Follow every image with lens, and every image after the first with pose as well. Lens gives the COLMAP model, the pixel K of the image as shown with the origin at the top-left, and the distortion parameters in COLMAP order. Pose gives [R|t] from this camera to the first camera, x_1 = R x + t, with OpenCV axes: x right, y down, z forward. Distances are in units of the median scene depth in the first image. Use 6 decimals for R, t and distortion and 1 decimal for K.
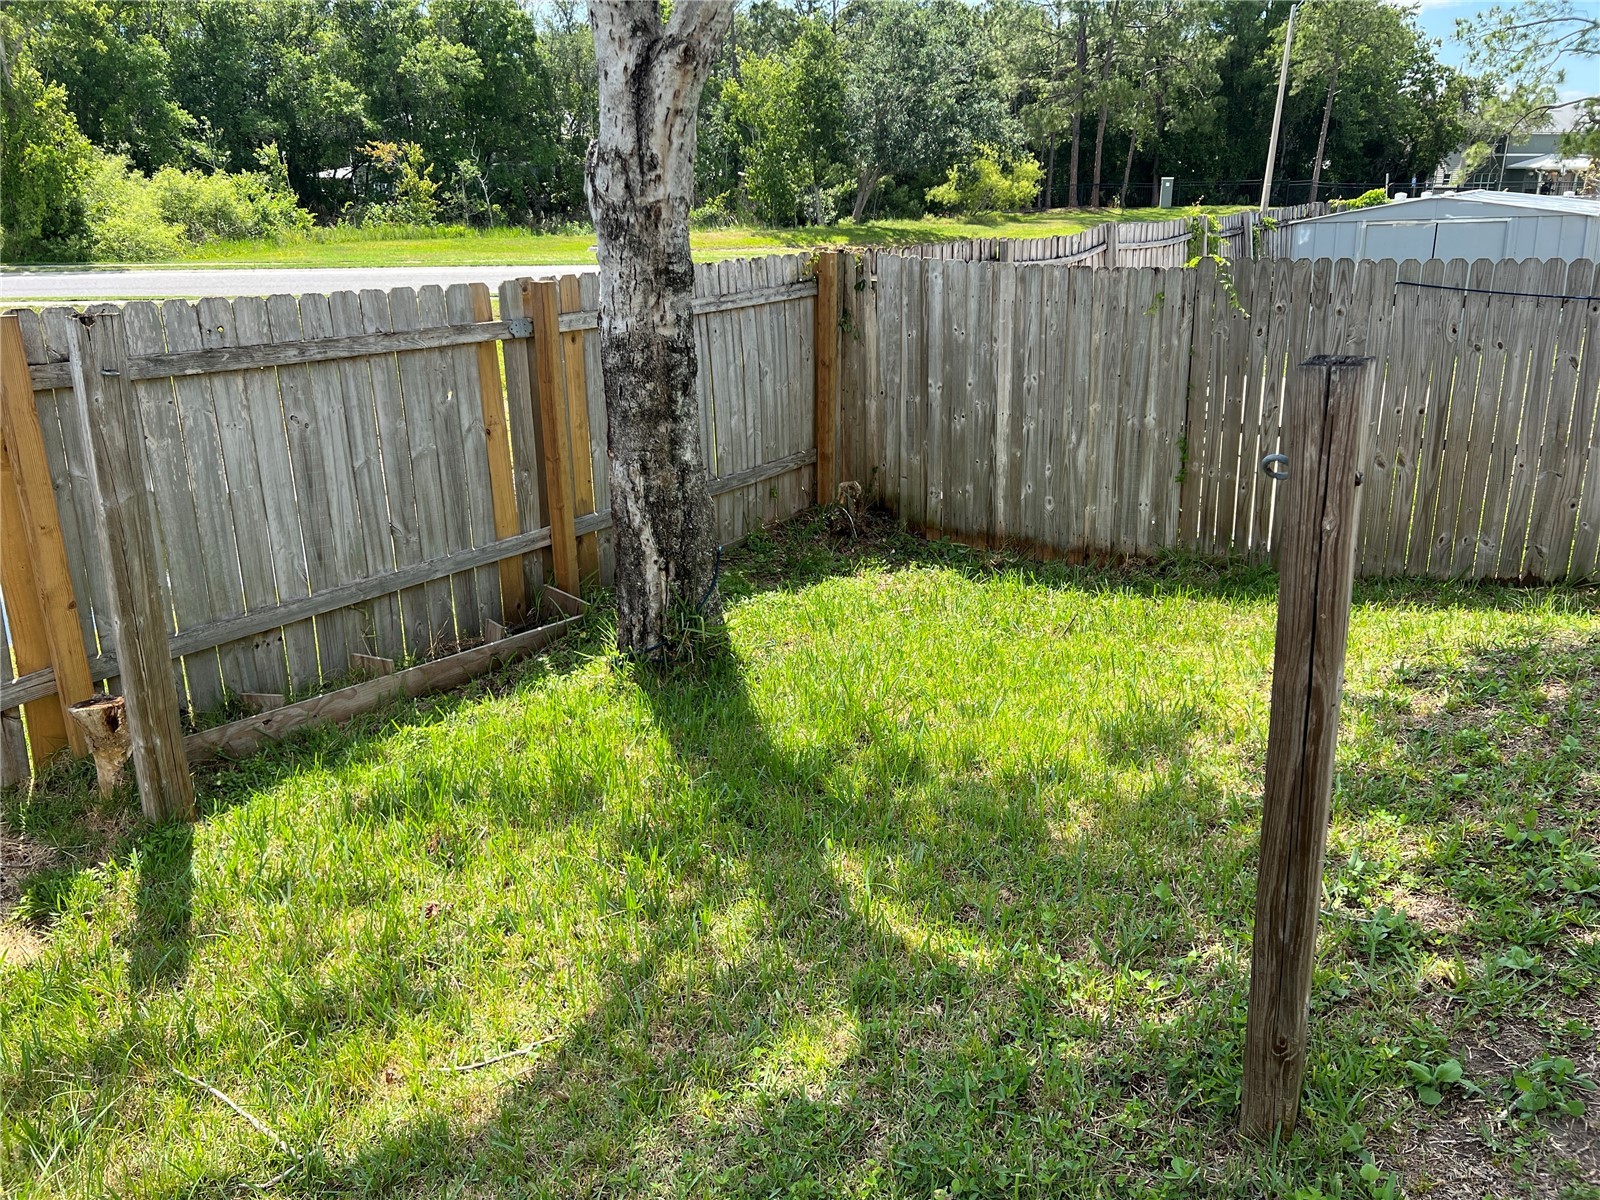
lens RADIAL K [[1202.6, 0, 805.7], [0, 1202.6, 603.0], [0, 0, 1]] dist [0.055185, -0.063530]
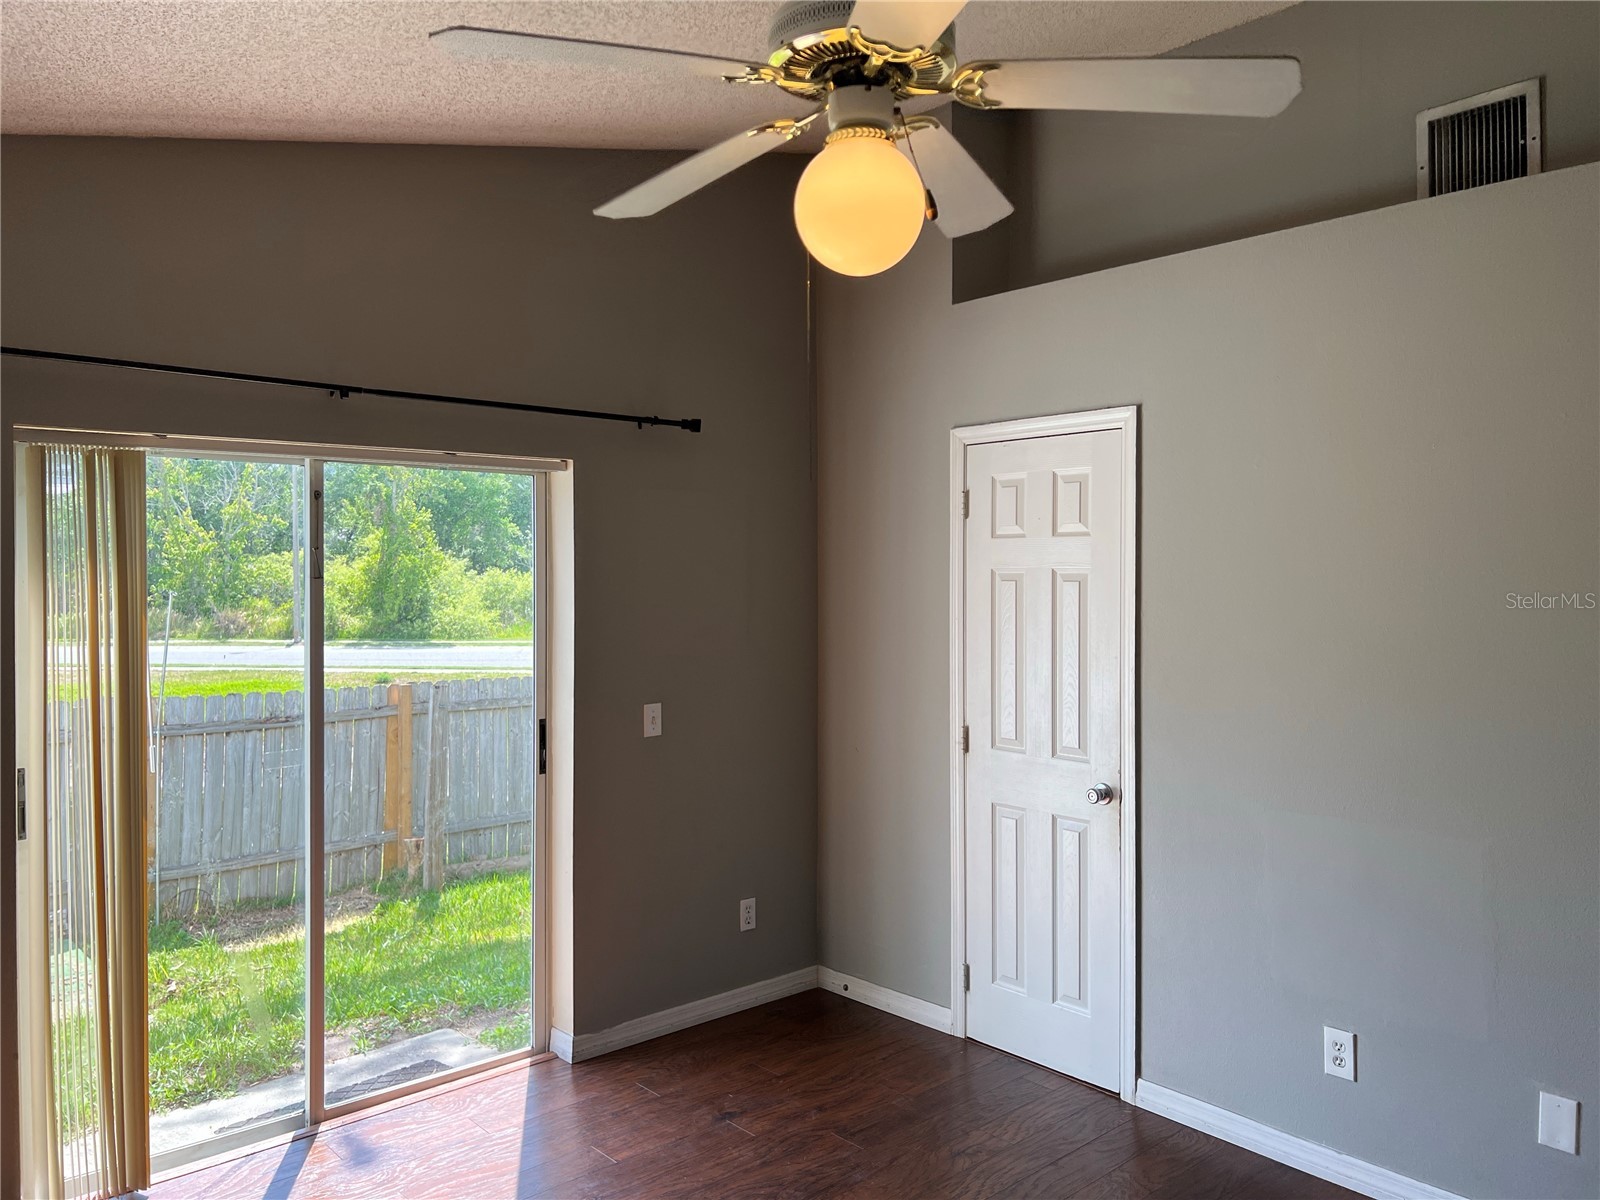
lens RADIAL K [[1202.6, 0, 804.4], [0, 1202.6, 598.7], [0, 0, 1]] dist [0.055185, -0.063530]
pose [[0.977816, 0.006844, -0.209353, 0.080052], [-0.069706, 0.953132, -0.294414, 0.032681], [0.197526, 0.302476, 0.932465, -0.145838]]
